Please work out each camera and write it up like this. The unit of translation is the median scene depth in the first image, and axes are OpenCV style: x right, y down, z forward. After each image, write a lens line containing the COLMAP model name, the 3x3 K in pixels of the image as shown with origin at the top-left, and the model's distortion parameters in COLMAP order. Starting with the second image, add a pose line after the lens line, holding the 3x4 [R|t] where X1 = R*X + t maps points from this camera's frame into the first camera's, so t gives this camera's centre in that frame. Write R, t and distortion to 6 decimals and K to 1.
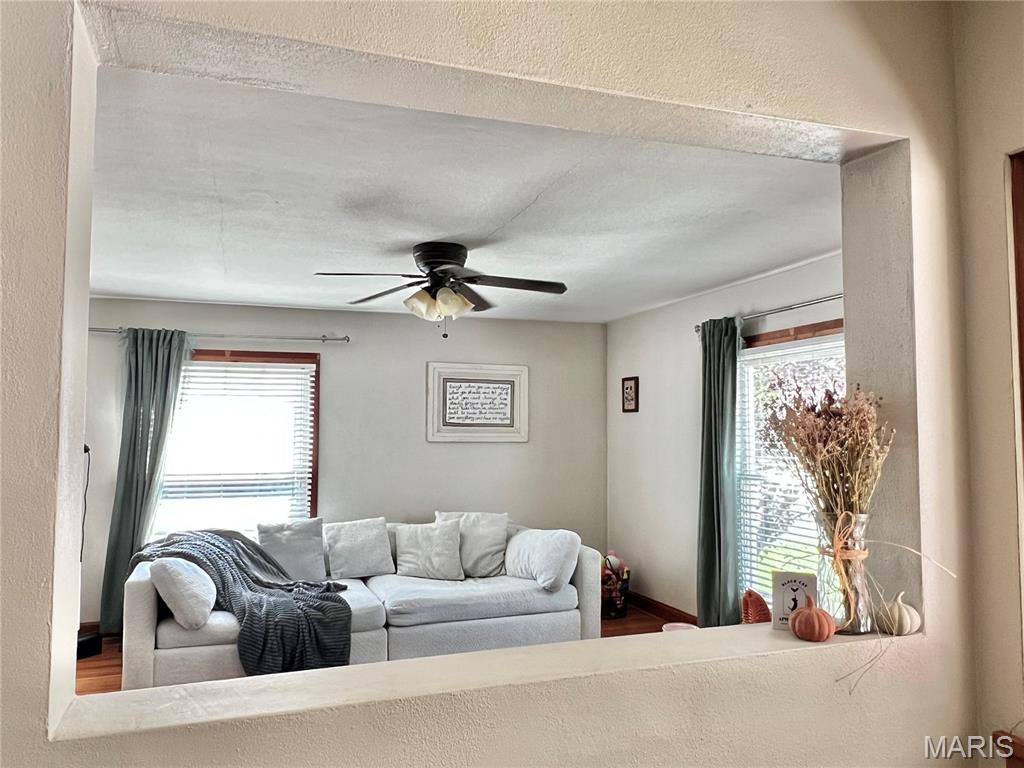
lens RADIAL K [[734.3, 0, 503.9], [0, 734.3, 385.2], [0, 0, 1]] dist [0.000560, -0.006693]
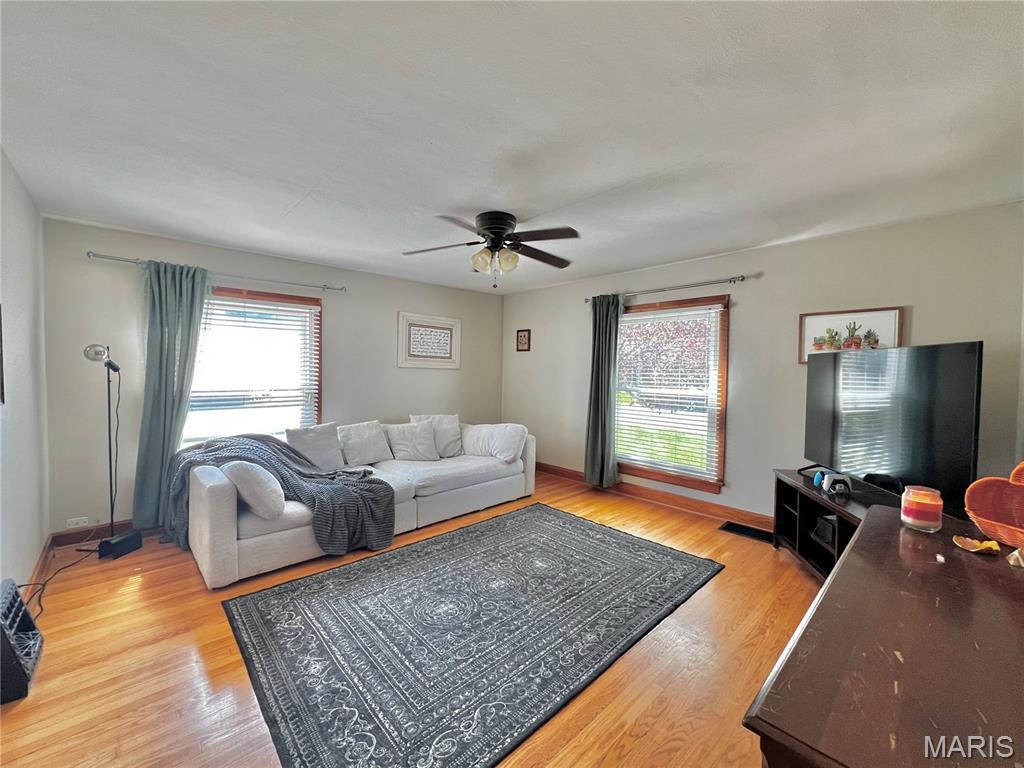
lens RADIAL K [[409.8, 0, 511.1], [0, 409.8, 383.2], [0, 0, 1]] dist [-0.004532, -0.000026]
pose [[0.919895, -0.000699, 0.392164, -0.244106], [-0.039177, 0.994832, 0.093671, 0.026910], [-0.390203, -0.101532, 0.915113, 0.196976]]
